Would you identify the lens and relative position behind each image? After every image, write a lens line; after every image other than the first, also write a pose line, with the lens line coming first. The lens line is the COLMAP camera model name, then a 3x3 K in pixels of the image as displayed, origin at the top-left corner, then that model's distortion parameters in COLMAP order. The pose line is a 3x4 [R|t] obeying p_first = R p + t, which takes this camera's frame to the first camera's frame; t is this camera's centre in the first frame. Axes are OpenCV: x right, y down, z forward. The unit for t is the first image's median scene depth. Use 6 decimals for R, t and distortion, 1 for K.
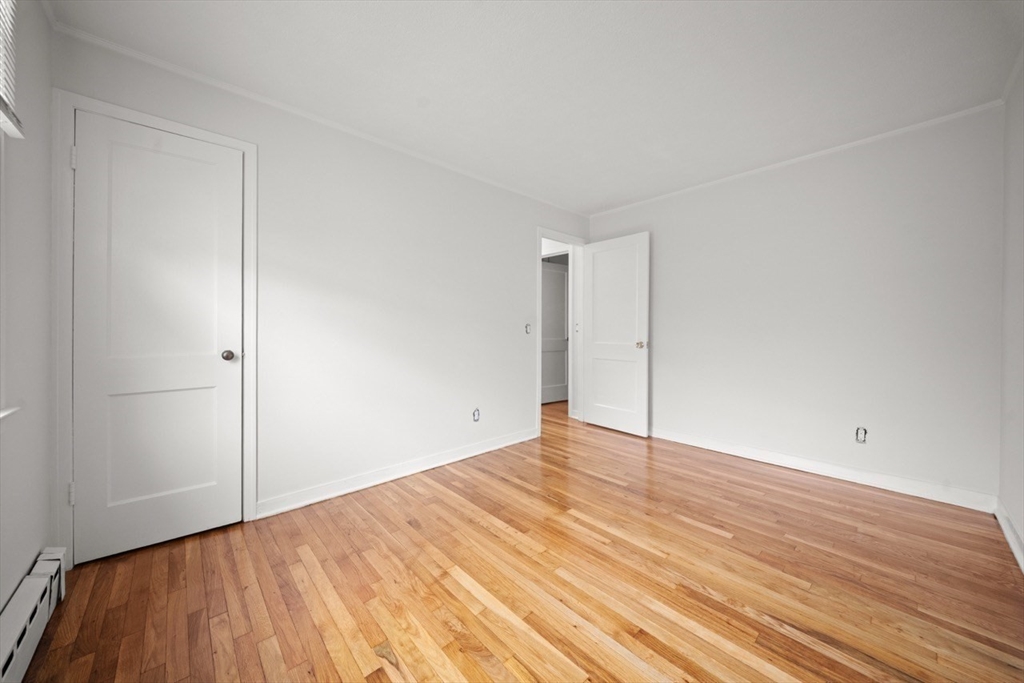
lens RADIAL K [[365.5, 0, 508.7], [0, 365.5, 330.9], [0, 0, 1]] dist [0.005513, -0.002335]
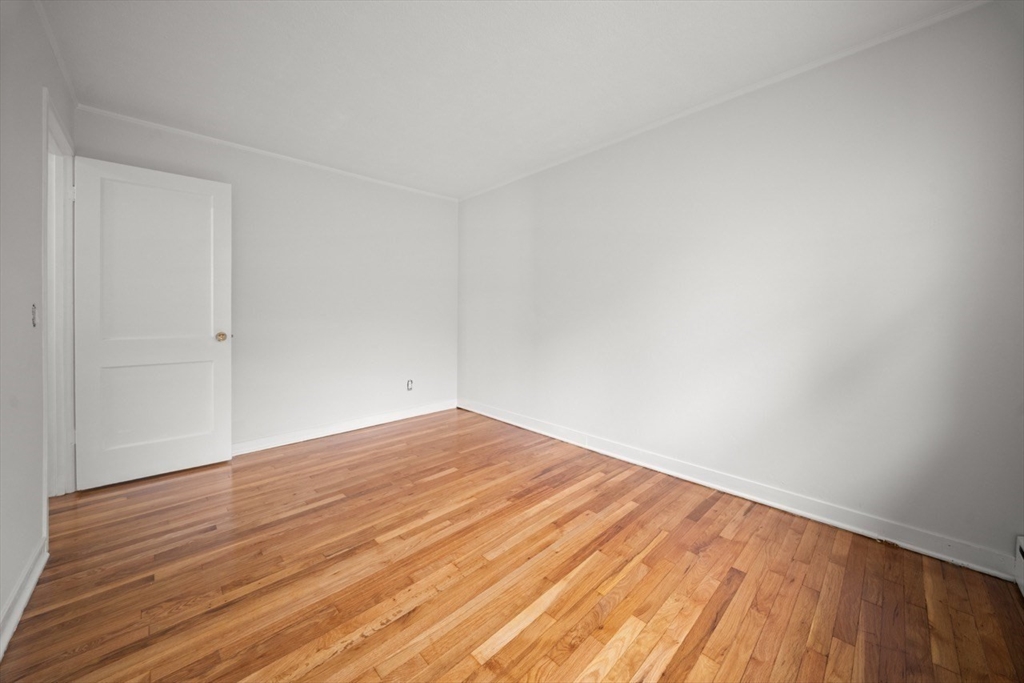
lens RADIAL K [[365.5, 0, 513.3], [0, 365.5, 317.0], [0, 0, 1]] dist [0.005513, -0.002335]
pose [[-0.029469, -0.009609, 0.999520, -0.695170], [0.008397, 0.999916, 0.009860, -0.011147], [-0.999530, 0.008683, -0.029386, 0.769080]]
